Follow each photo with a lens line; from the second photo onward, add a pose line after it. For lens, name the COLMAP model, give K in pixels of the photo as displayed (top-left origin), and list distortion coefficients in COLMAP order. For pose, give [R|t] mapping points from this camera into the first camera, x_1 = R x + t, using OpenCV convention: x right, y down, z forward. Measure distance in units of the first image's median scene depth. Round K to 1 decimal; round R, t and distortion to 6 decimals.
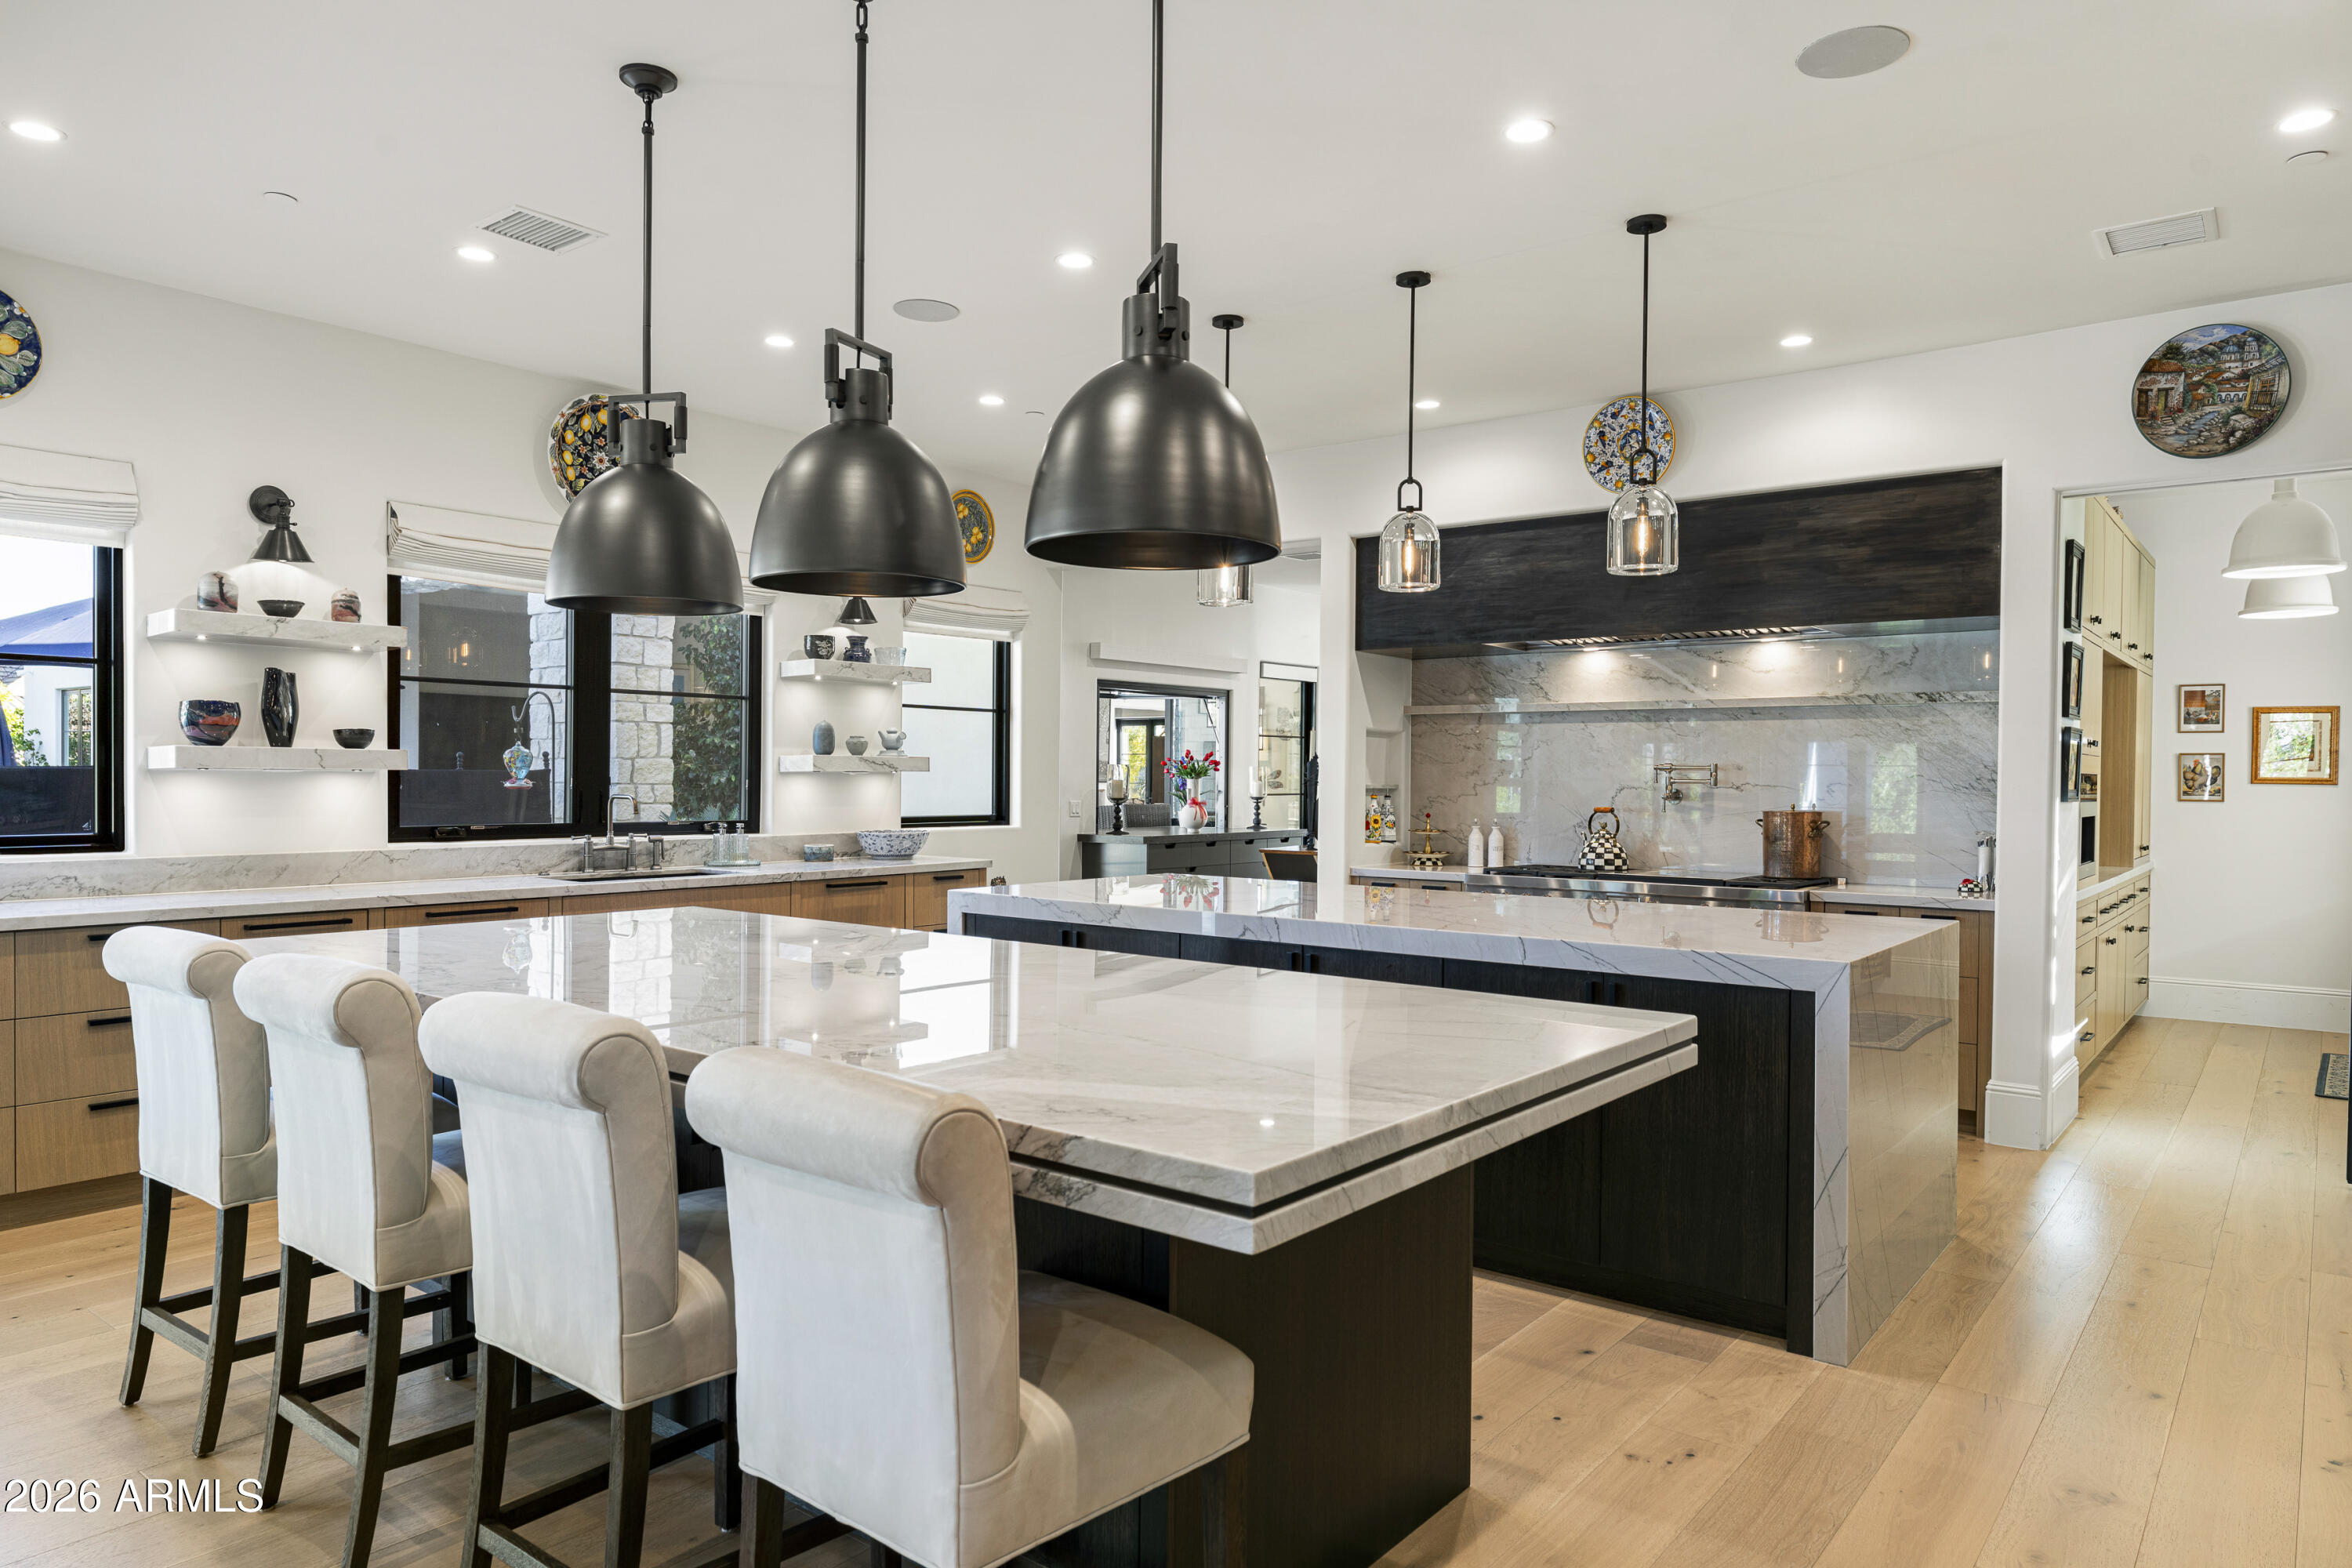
lens RADIAL K [[1477.4, 0, 1164.3], [0, 1477.4, 799.6], [0, 0, 1]] dist [-0.003133, 0.001843]
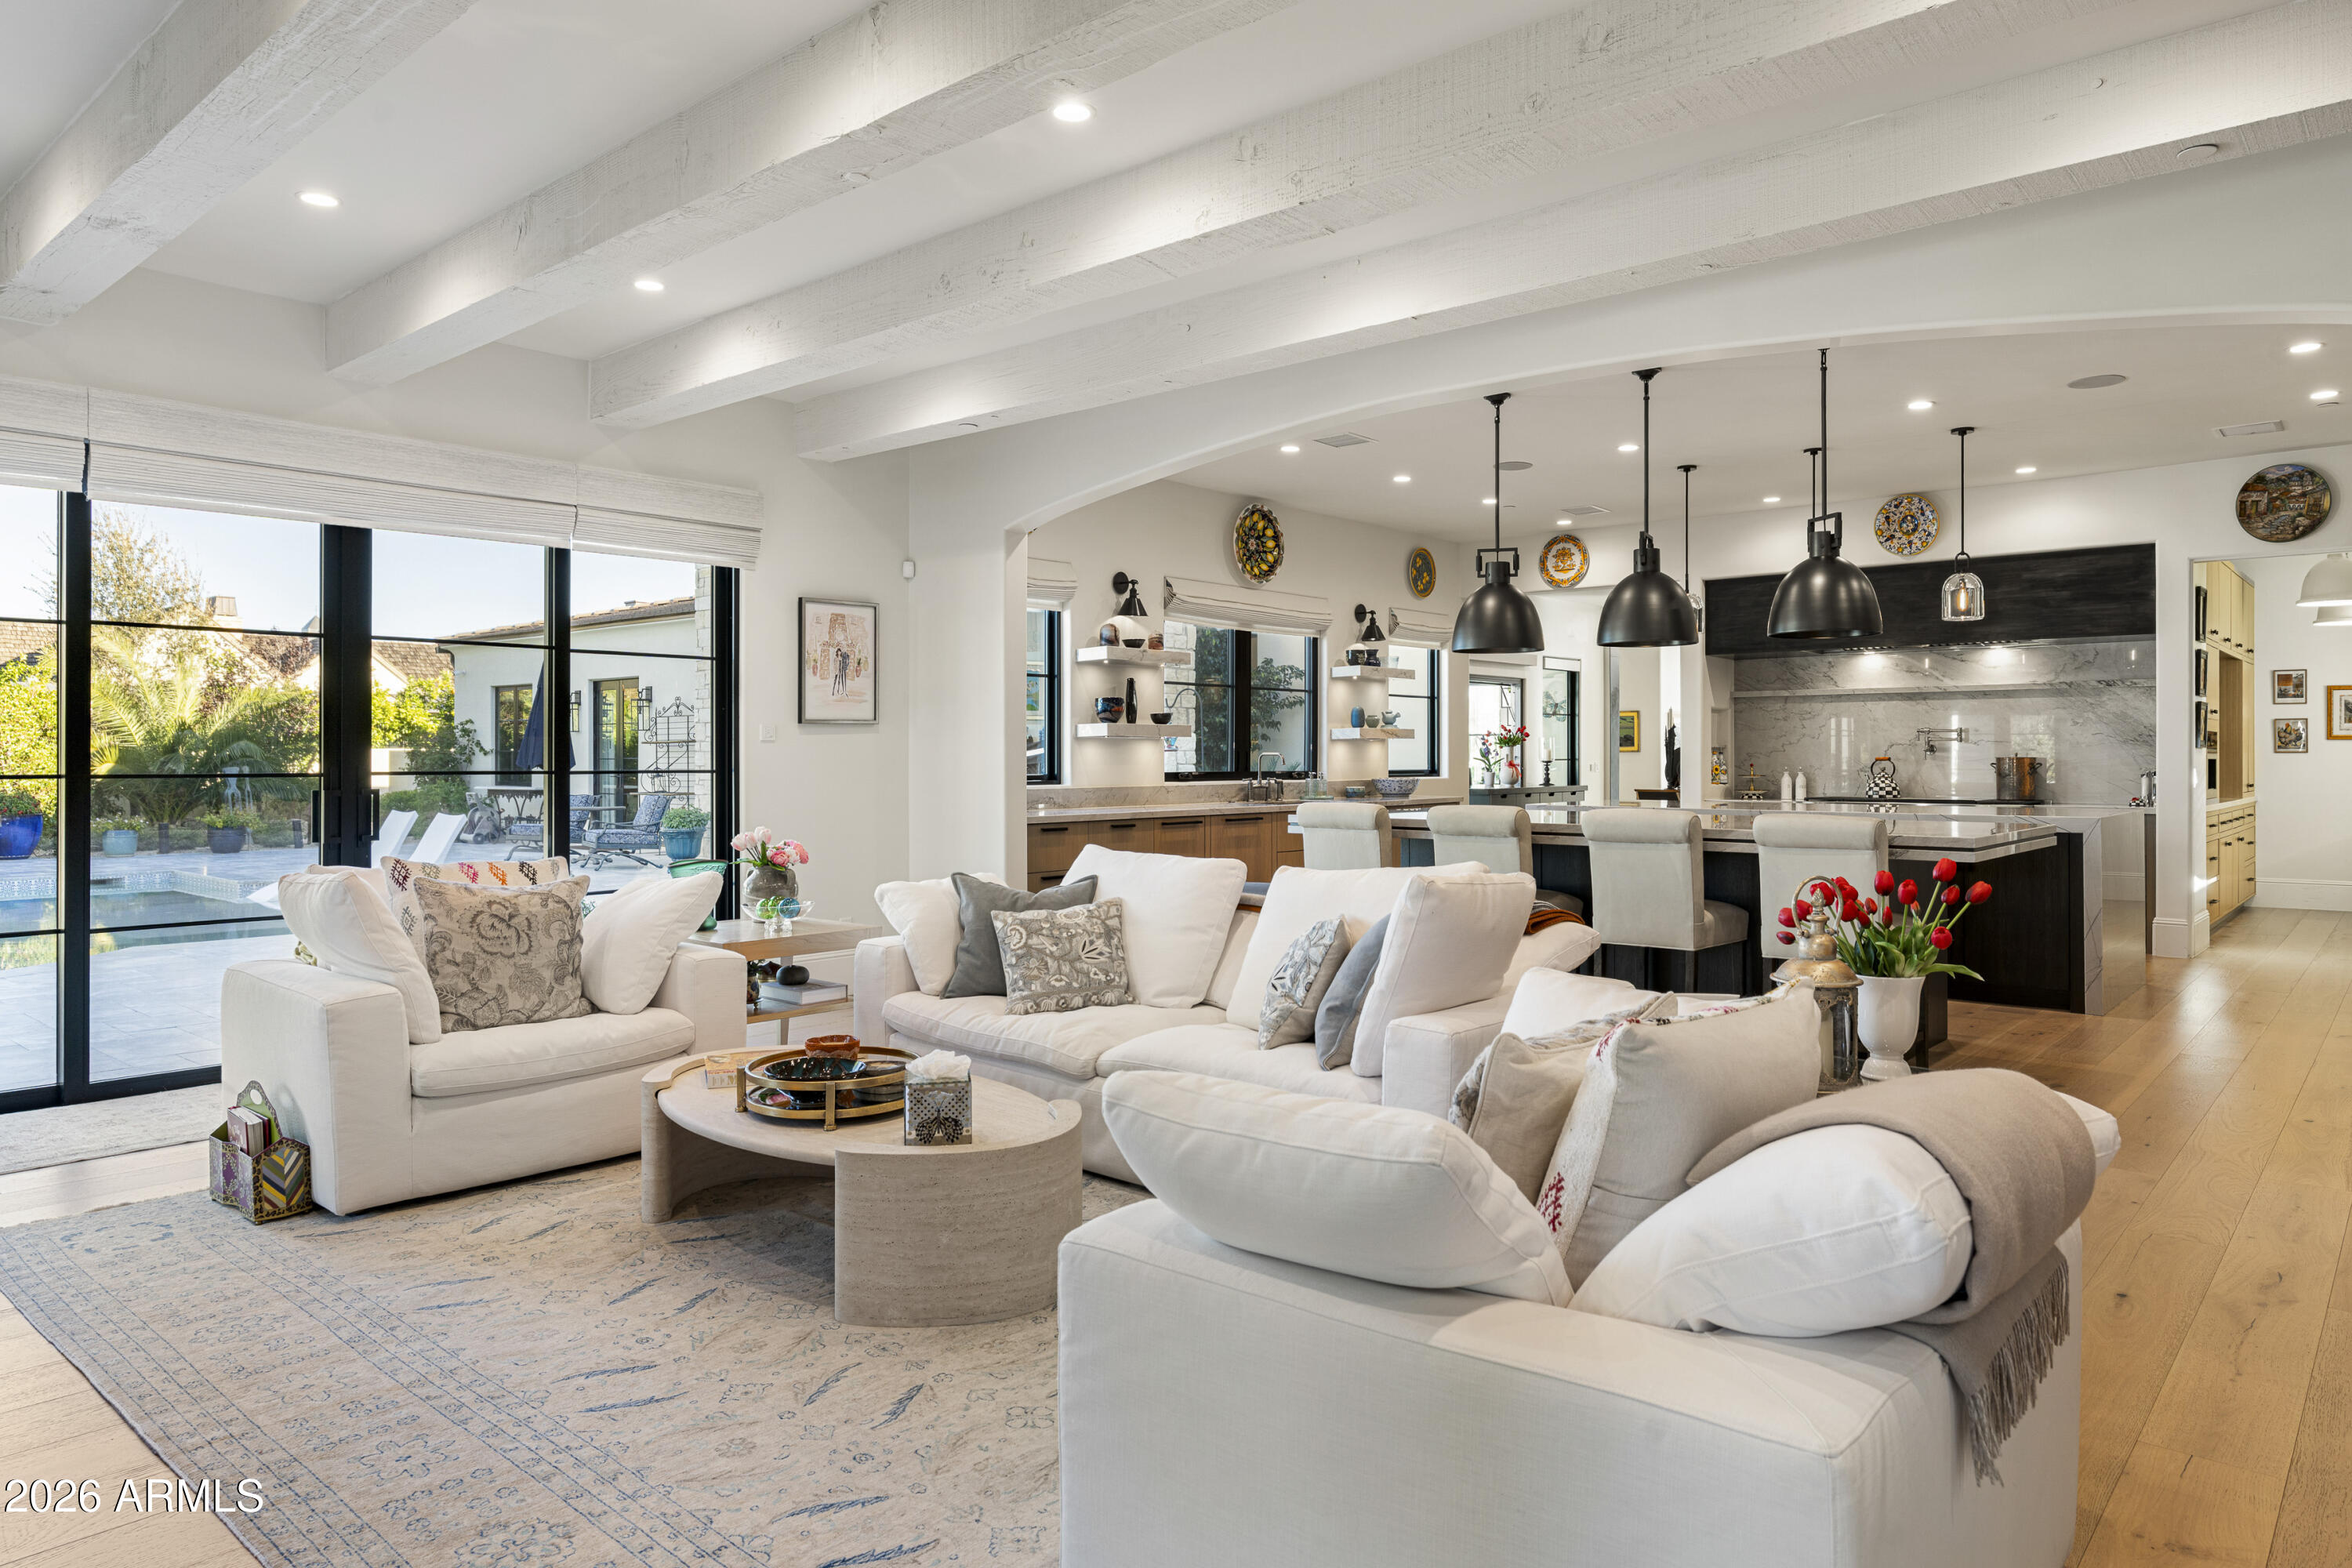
lens RADIAL K [[1465.6, 0, 1187.2], [0, 1465.6, 754.6], [0, 0, 1]] dist [-0.002768, -0.000116]
pose [[0.999025, -0.008761, -0.043263, -0.381558], [0.007996, 0.999809, -0.017826, 0.025610], [0.043411, 0.017462, 0.998905, -0.580341]]
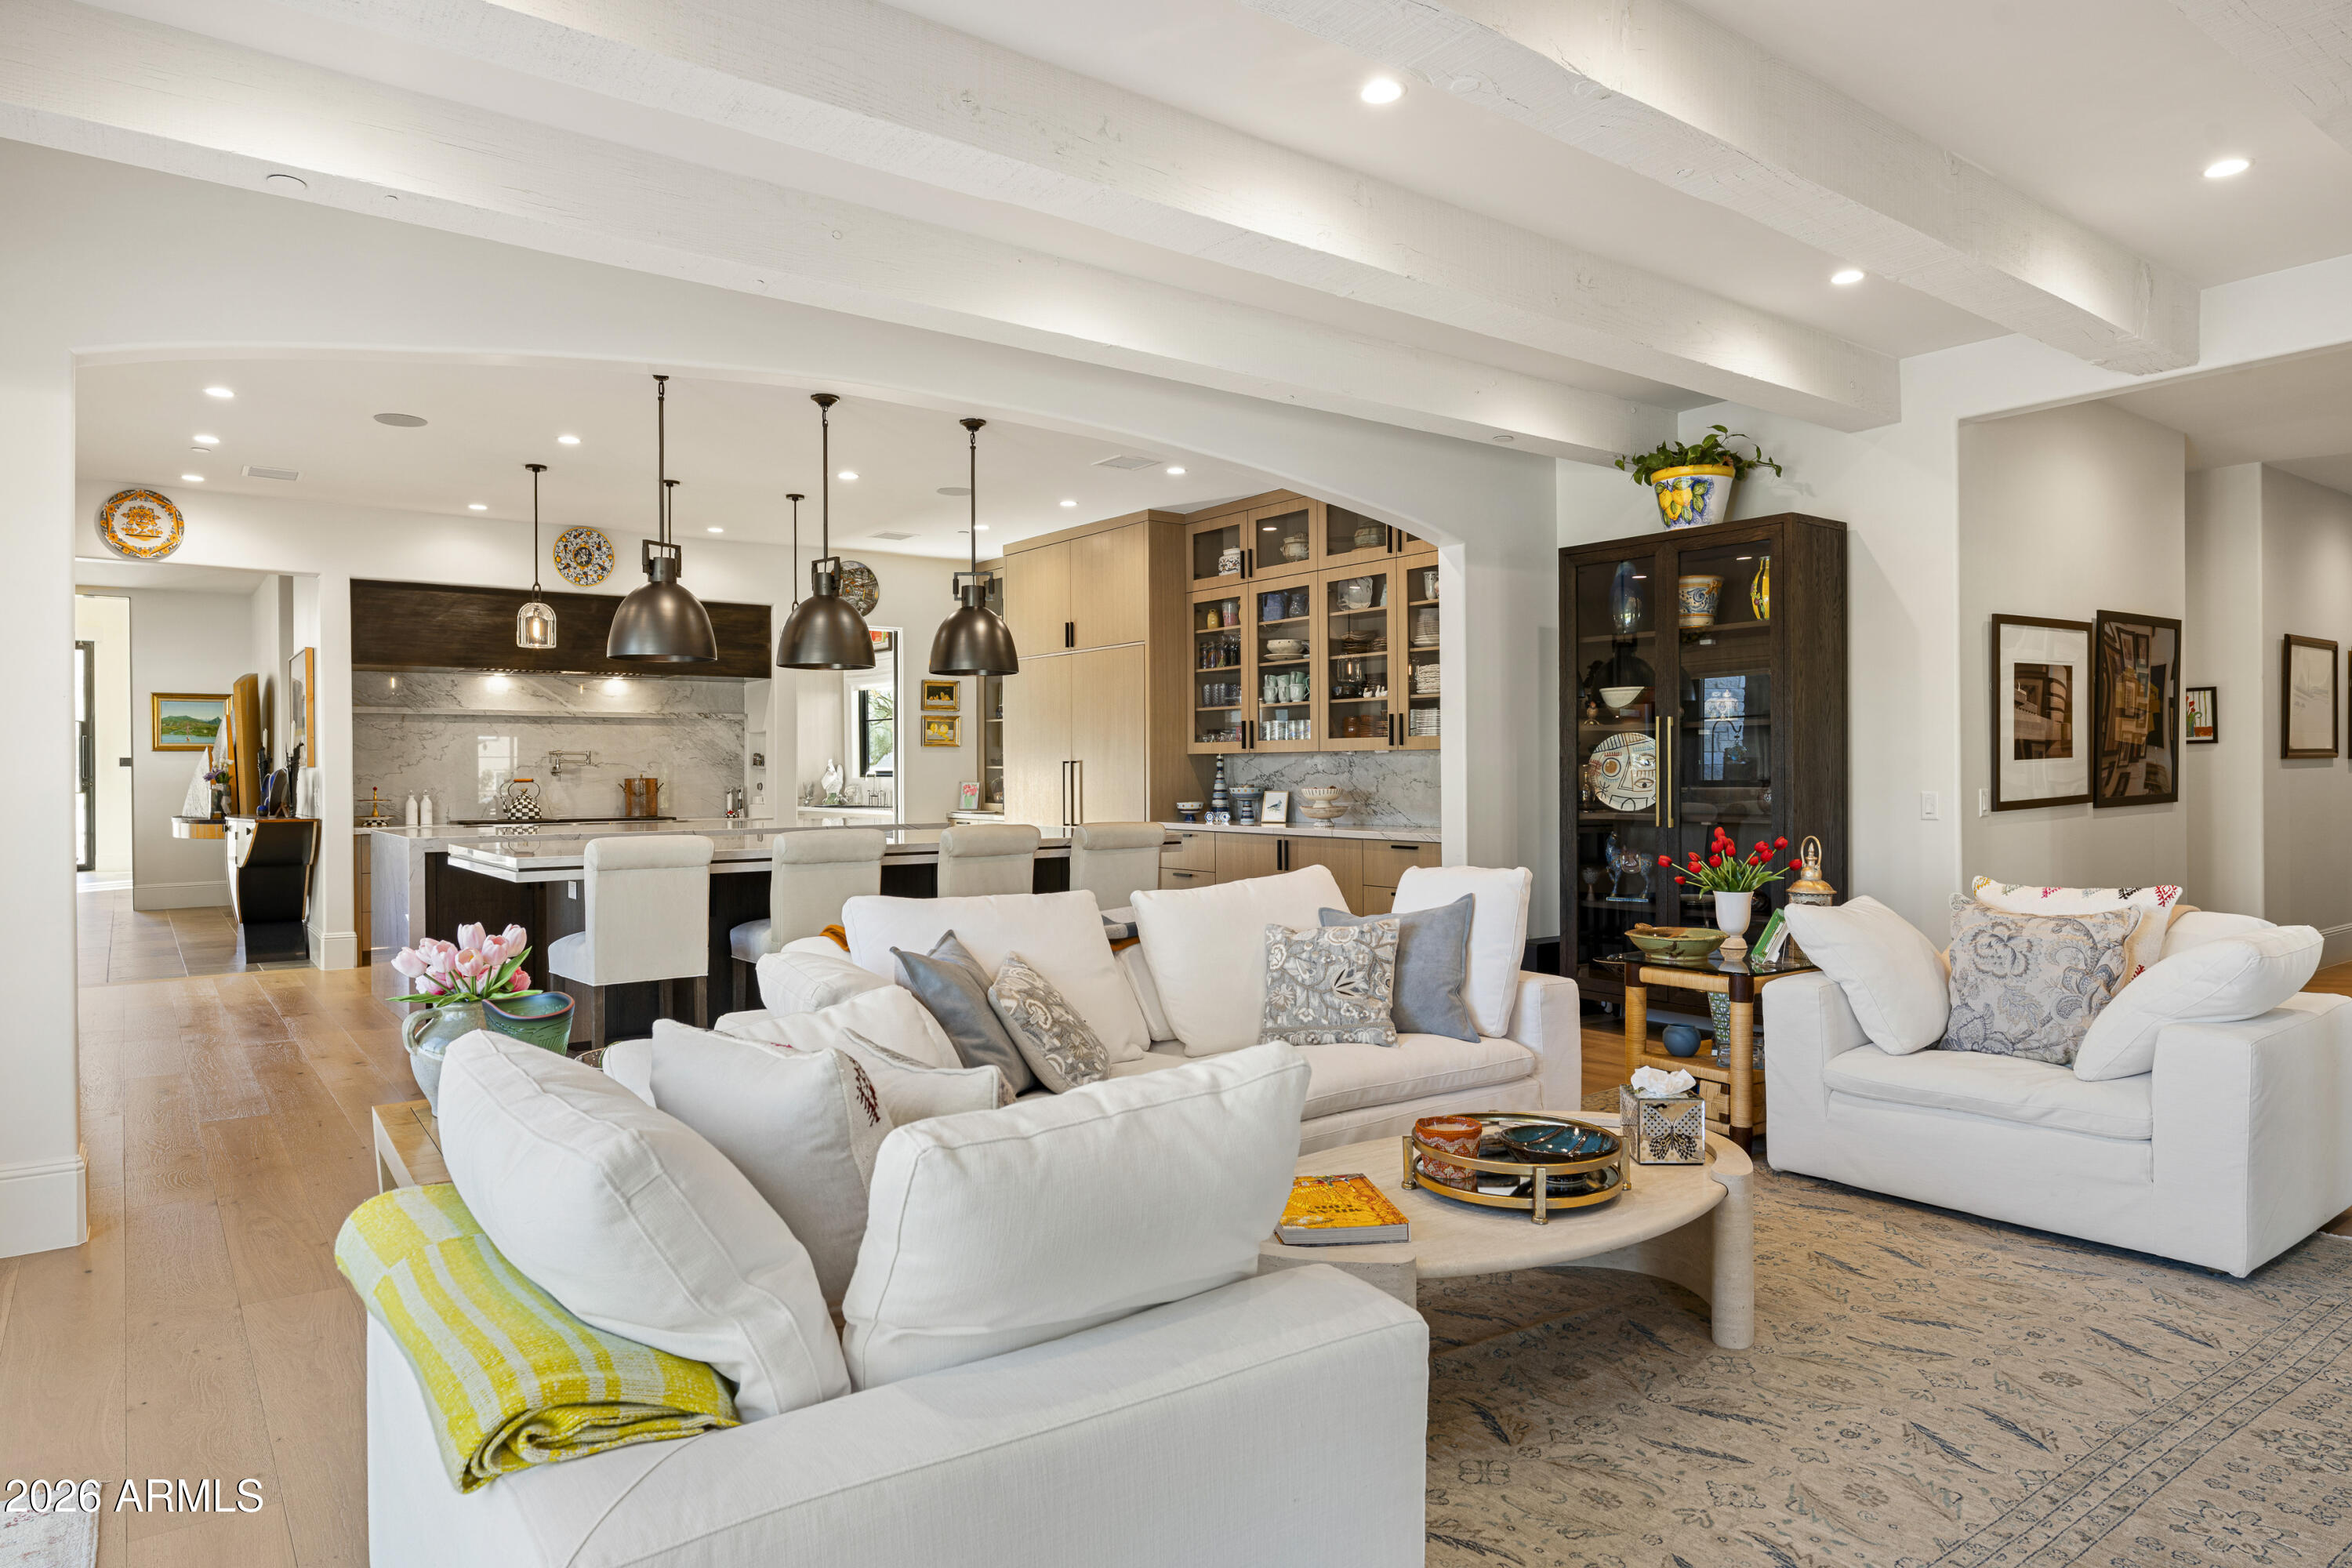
lens RADIAL K [[1403.5, 0, 1167.6], [0, 1403.5, 776.3], [0, 0, 1]] dist [-0.002878, 0.001460]
pose [[0.255191, -0.012025, 0.966816, -1.022687], [0.023806, 0.999698, 0.006151, 0.010130], [-0.966598, 0.021446, 0.255400, -0.021770]]
